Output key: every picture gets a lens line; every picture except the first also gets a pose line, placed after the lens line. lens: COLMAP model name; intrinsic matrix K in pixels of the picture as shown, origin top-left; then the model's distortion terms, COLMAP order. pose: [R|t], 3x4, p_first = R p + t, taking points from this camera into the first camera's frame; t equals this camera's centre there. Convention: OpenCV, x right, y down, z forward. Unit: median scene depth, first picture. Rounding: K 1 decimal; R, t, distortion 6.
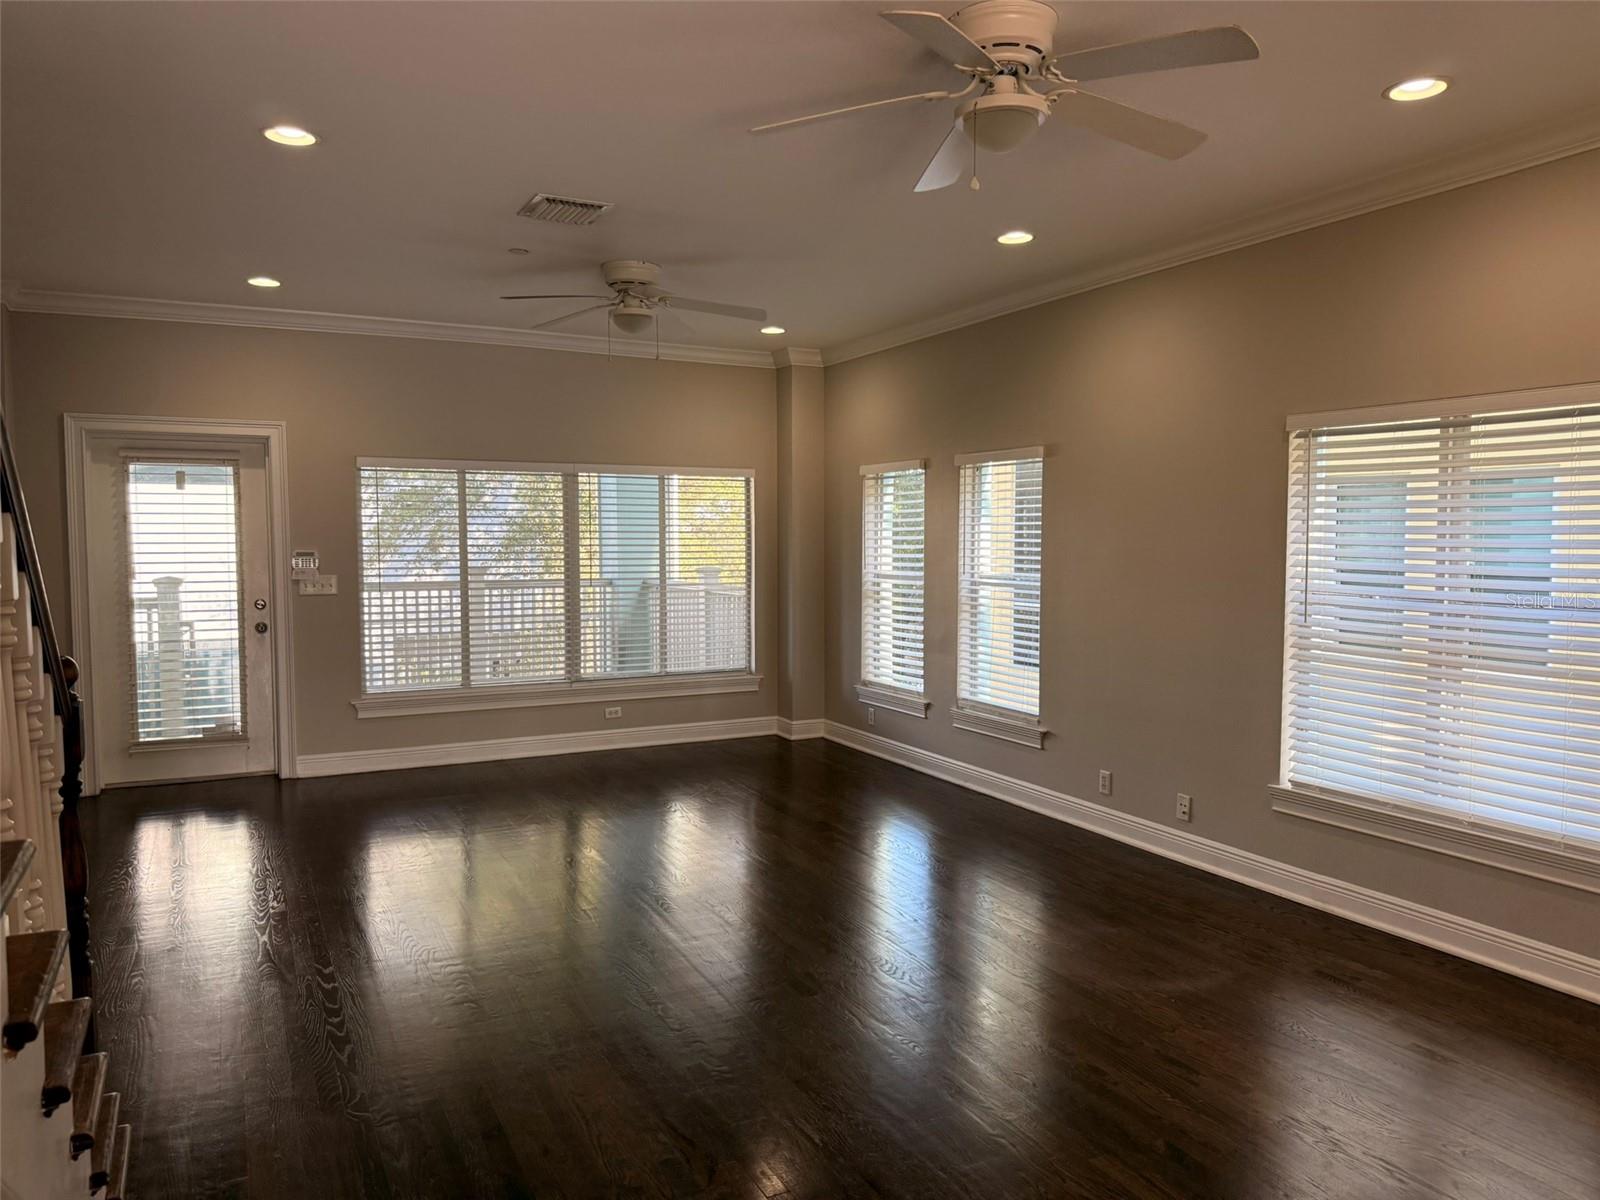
lens RADIAL K [[1133.8, 0, 805.6], [0, 1133.8, 604.6], [0, 0, 1]] dist [0.077998, -0.011440]
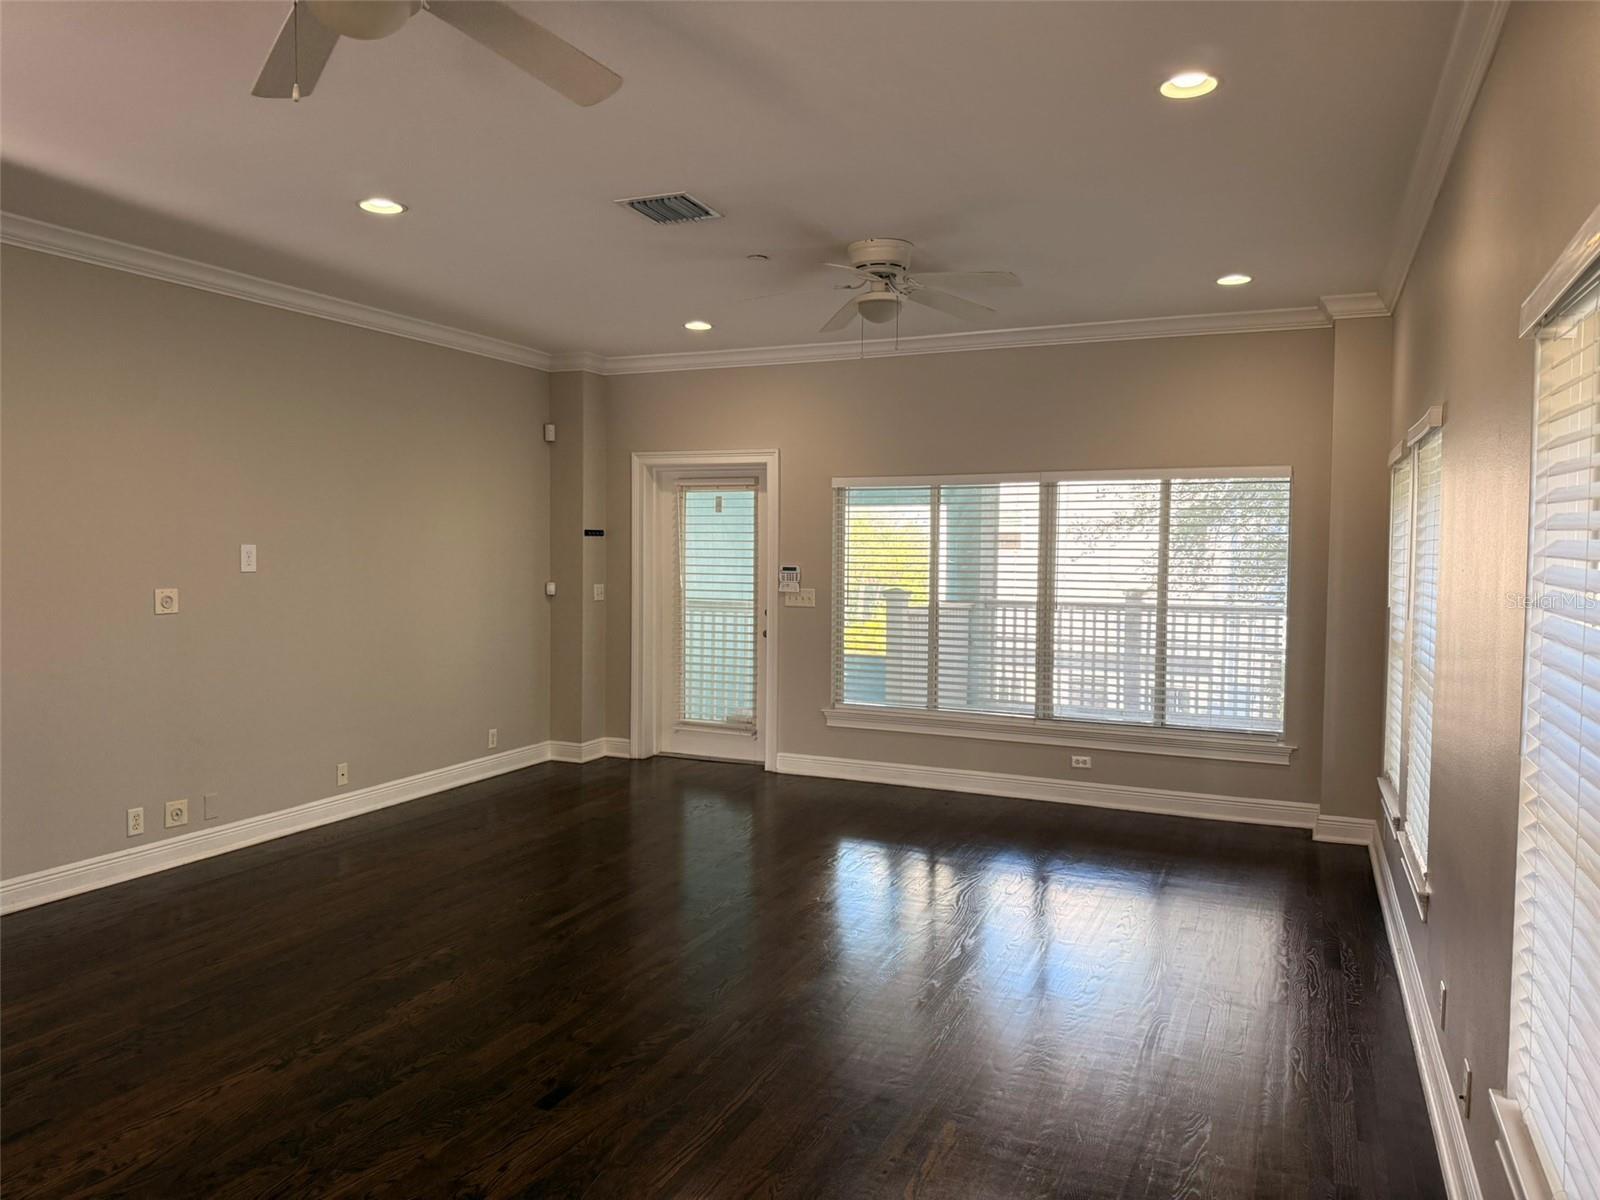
lens RADIAL K [[1133.8, 0, 802.3], [0, 1133.8, 600.9], [0, 0, 1]] dist [0.077998, -0.011440]
pose [[0.626920, 0.041418, -0.777982, 0.405300], [-0.062499, 0.998041, 0.002769, -0.016603], [0.776573, 0.046887, 0.628280, 0.332844]]
